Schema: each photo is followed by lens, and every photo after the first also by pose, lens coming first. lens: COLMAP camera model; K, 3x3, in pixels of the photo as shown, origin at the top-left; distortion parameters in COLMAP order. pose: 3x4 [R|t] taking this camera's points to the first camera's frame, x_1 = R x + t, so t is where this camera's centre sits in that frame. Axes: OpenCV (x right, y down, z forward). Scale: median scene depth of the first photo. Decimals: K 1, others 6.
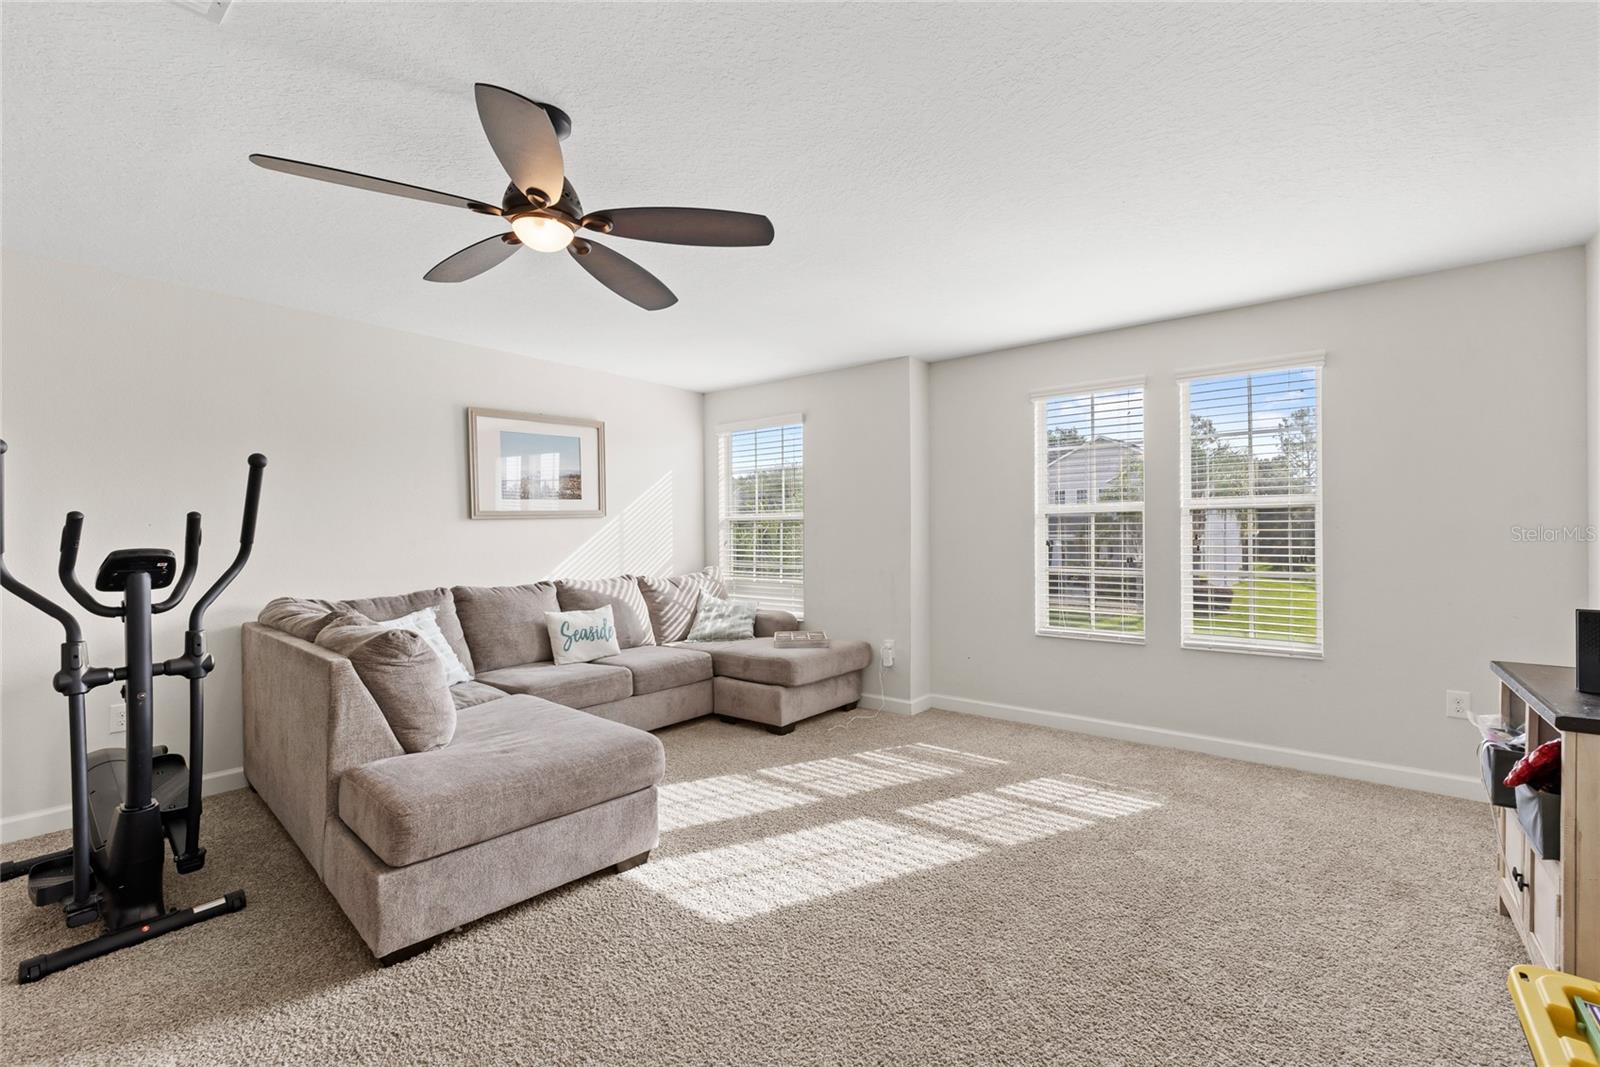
lens RADIAL K [[687.6, 0, 794.2], [0, 687.6, 538.7], [0, 0, 1]] dist [-0.000544, -0.000260]
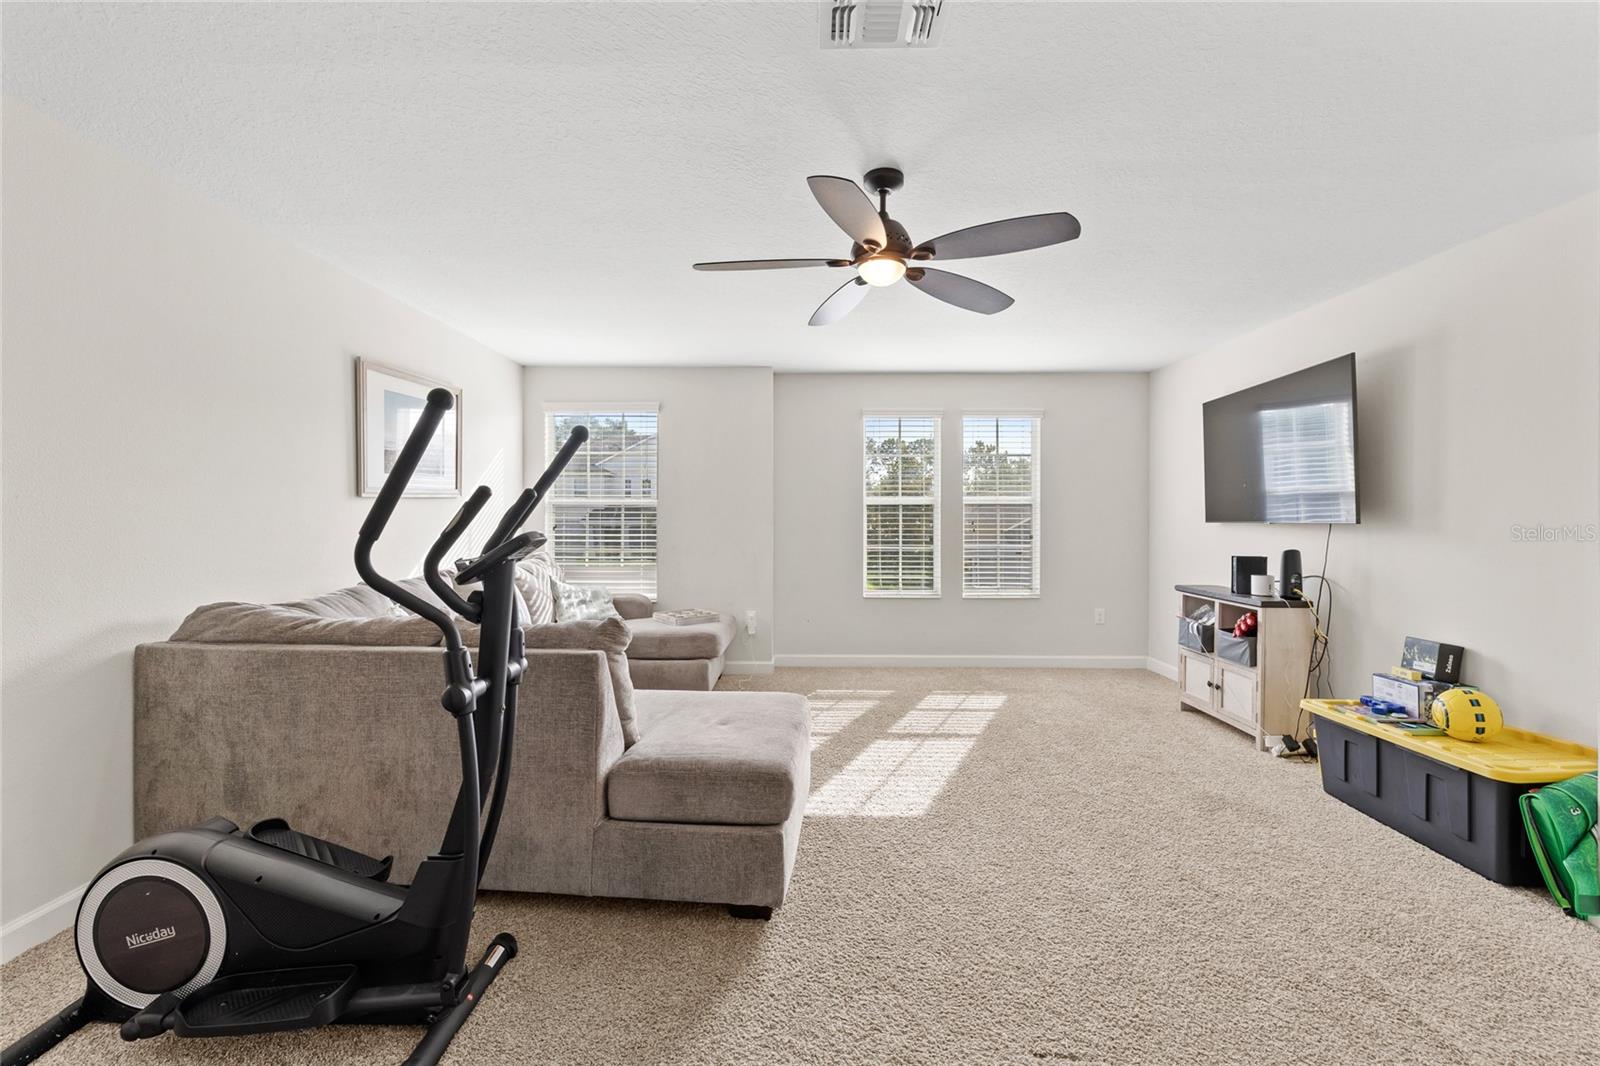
lens RADIAL K [[677.3, 0, 800.0], [0, 677.3, 533.0], [0, 0, 1]] dist [0.000189, 0.000235]
pose [[0.786821, -0.003839, 0.617170, -0.610947], [-0.002839, 0.999948, 0.009841, 0.005954], [-0.617175, -0.009495, 0.786768, 0.077272]]
